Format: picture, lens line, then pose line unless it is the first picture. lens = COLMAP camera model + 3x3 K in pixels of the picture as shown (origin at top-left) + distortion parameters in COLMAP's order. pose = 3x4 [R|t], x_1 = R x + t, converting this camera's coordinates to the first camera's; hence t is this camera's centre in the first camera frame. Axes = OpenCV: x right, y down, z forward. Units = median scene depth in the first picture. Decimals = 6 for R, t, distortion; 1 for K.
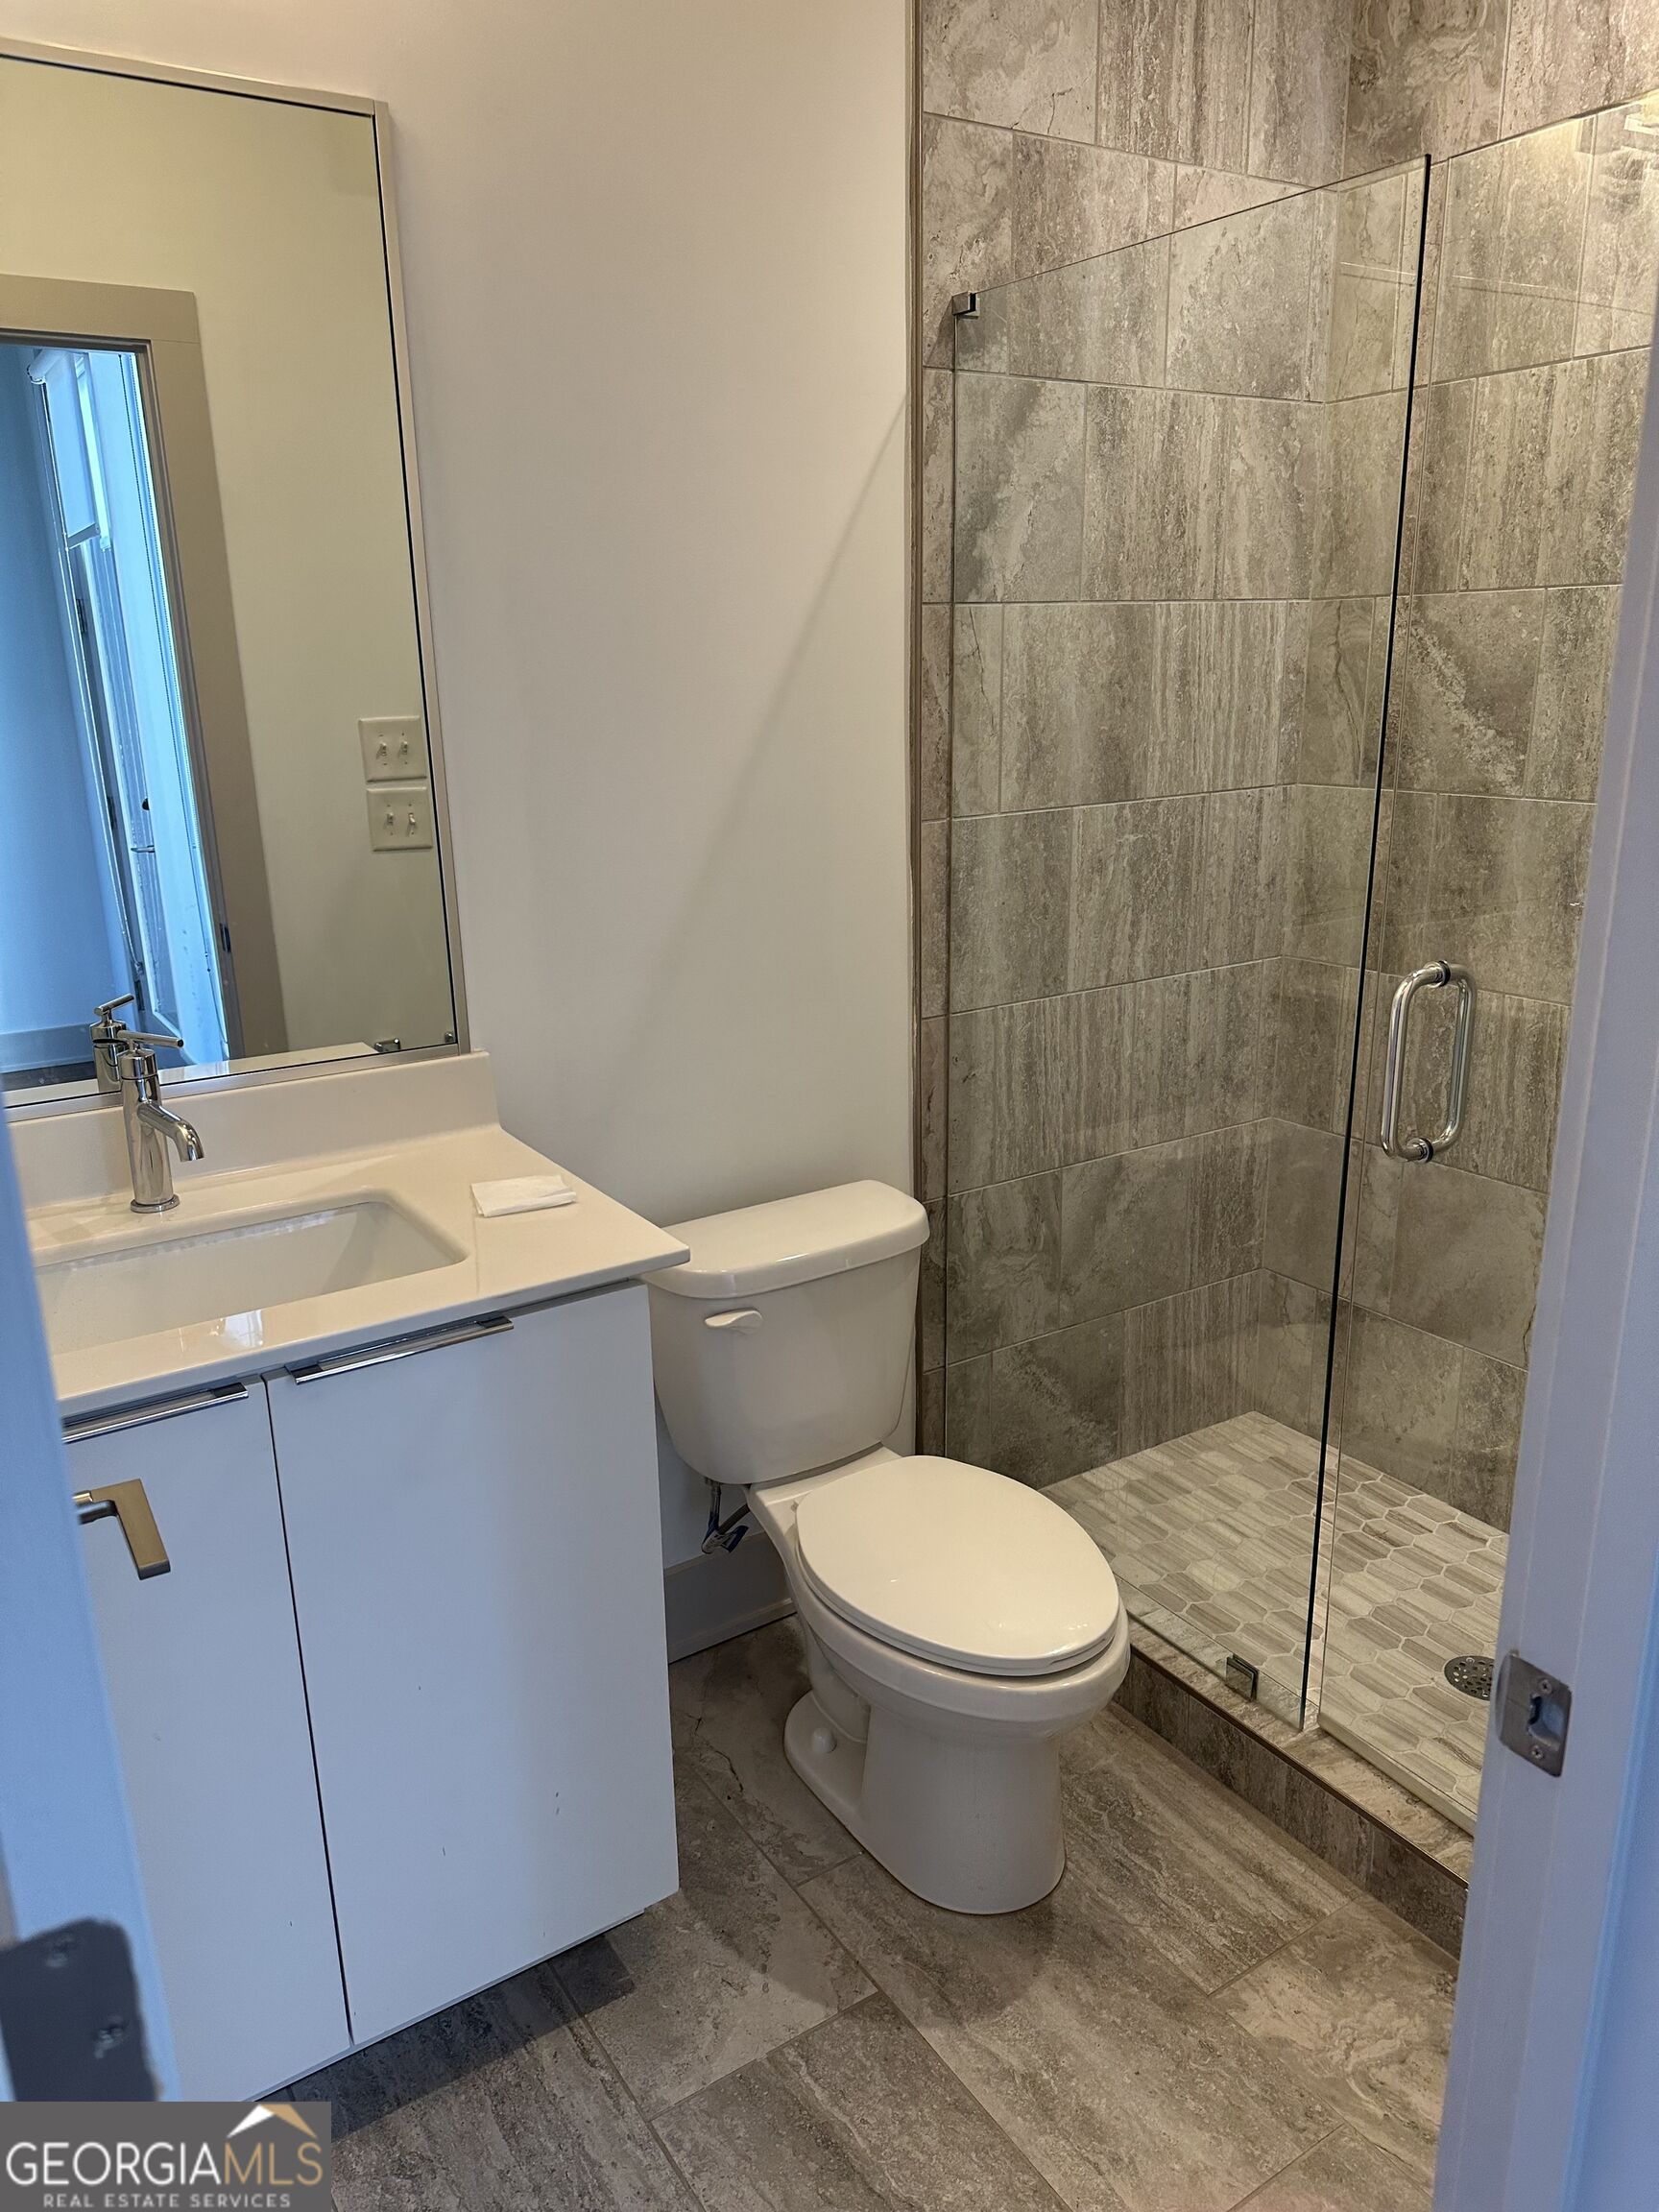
lens RADIAL K [[1558.0, 0, 828.7], [0, 1558.0, 1105.5], [0, 0, 1]] dist [0.007792, -0.002788]
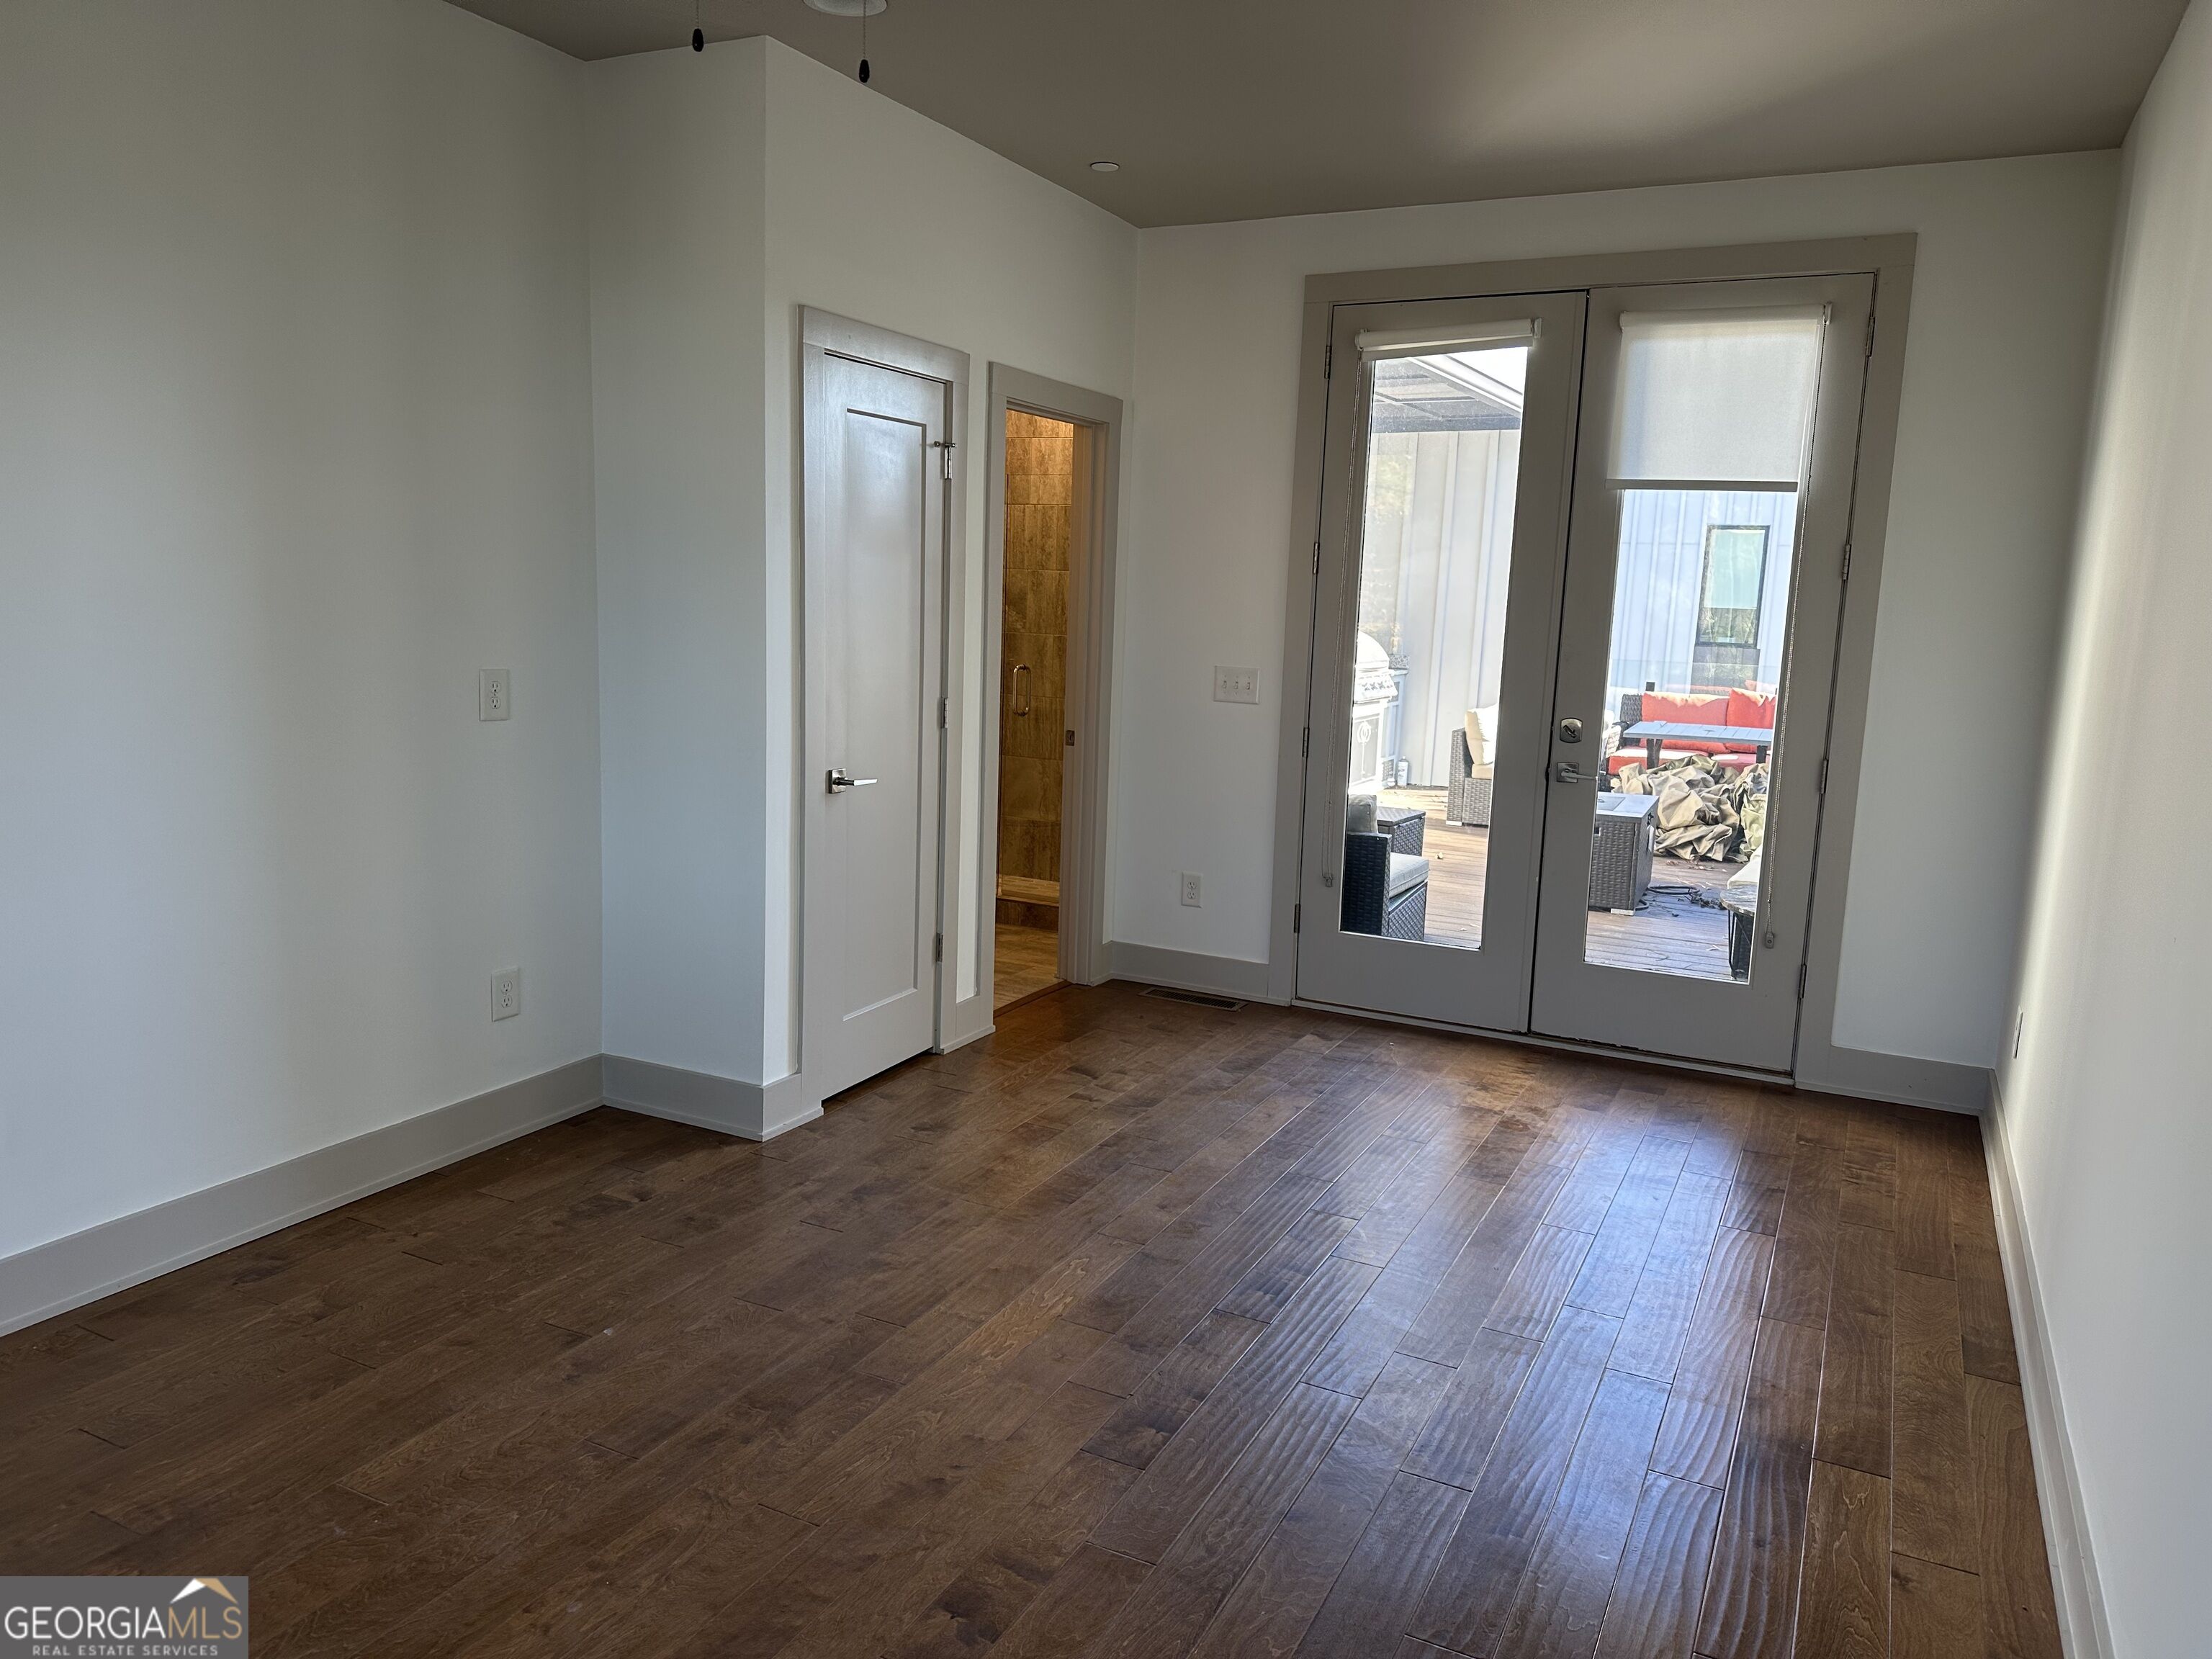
lens RADIAL K [[1558.0, 0, 1098.4], [0, 1558.0, 838.0], [0, 0, 1]] dist [0.007792, -0.002788]
pose [[0.865301, -0.035442, 0.499999, -1.066071], [0.090705, 0.992101, -0.086649, 0.523462], [-0.492978, 0.120330, 0.861680, -1.820872]]
